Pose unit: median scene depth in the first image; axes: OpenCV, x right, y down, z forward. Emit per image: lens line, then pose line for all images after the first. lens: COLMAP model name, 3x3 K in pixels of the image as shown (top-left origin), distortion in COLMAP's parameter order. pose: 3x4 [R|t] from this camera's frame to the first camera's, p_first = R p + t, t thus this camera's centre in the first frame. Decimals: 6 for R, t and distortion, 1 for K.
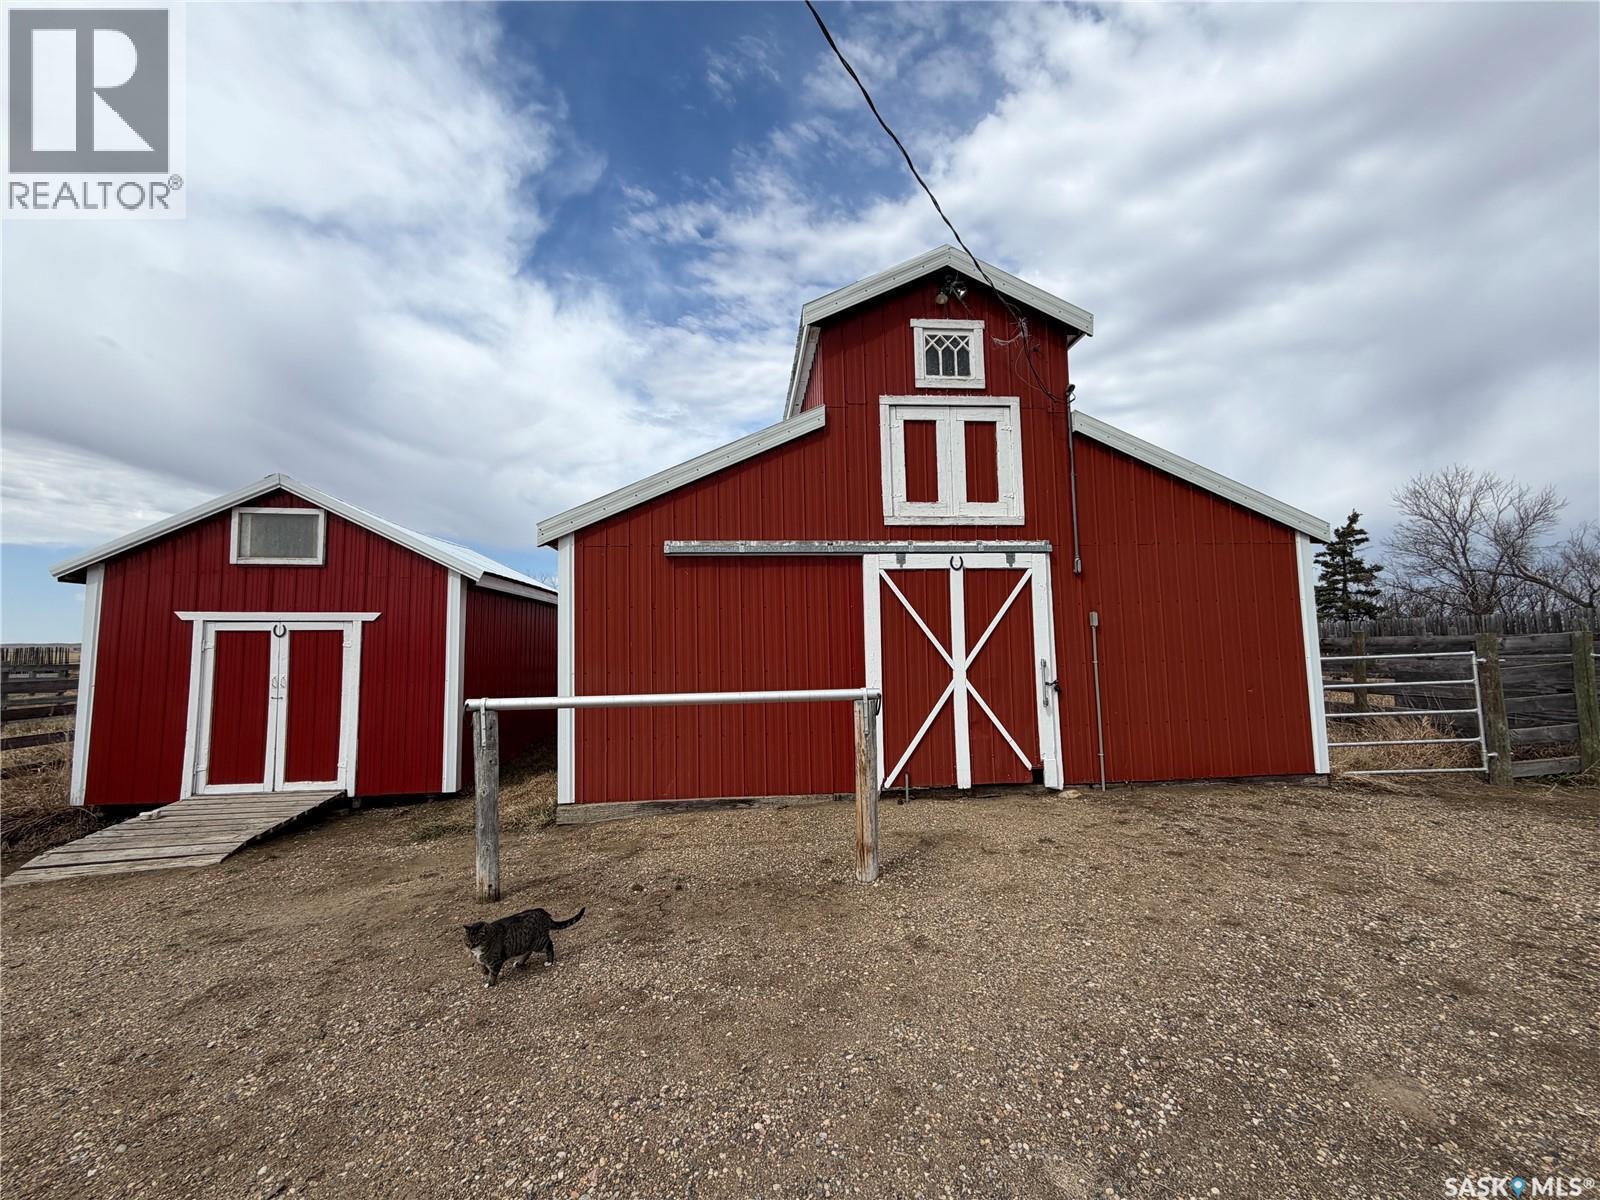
lens RADIAL K [[640.5, 0, 800.0], [0, 640.5, 600.0], [0, 0, 1]] dist [-0.000177, -0.000153]
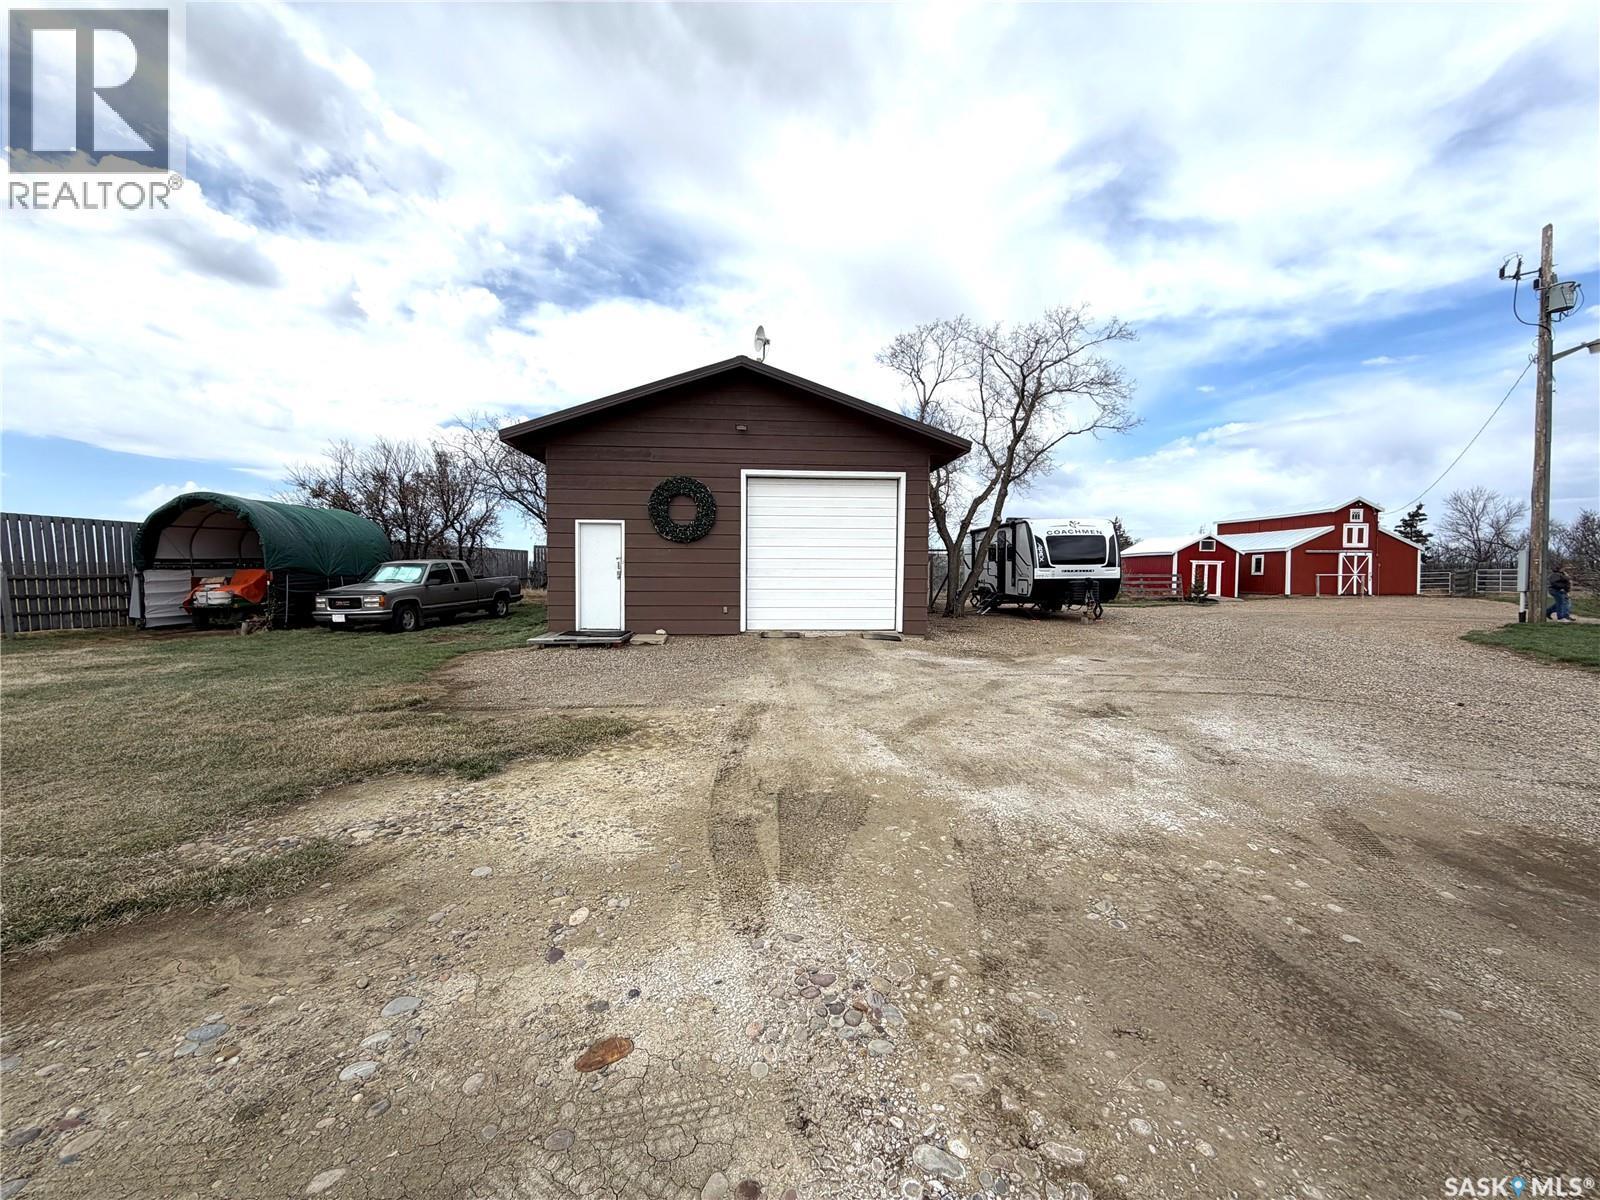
lens RADIAL K [[640.5, 0, 800.0], [0, 640.5, 600.0], [0, 0, 1]] dist [-0.000177, -0.000153]
pose [[0.999297, 0.017501, -0.033160, -4.279858], [-0.013864, 0.994173, 0.106899, -0.187144], [0.034837, -0.106364, 0.993717, -4.622766]]
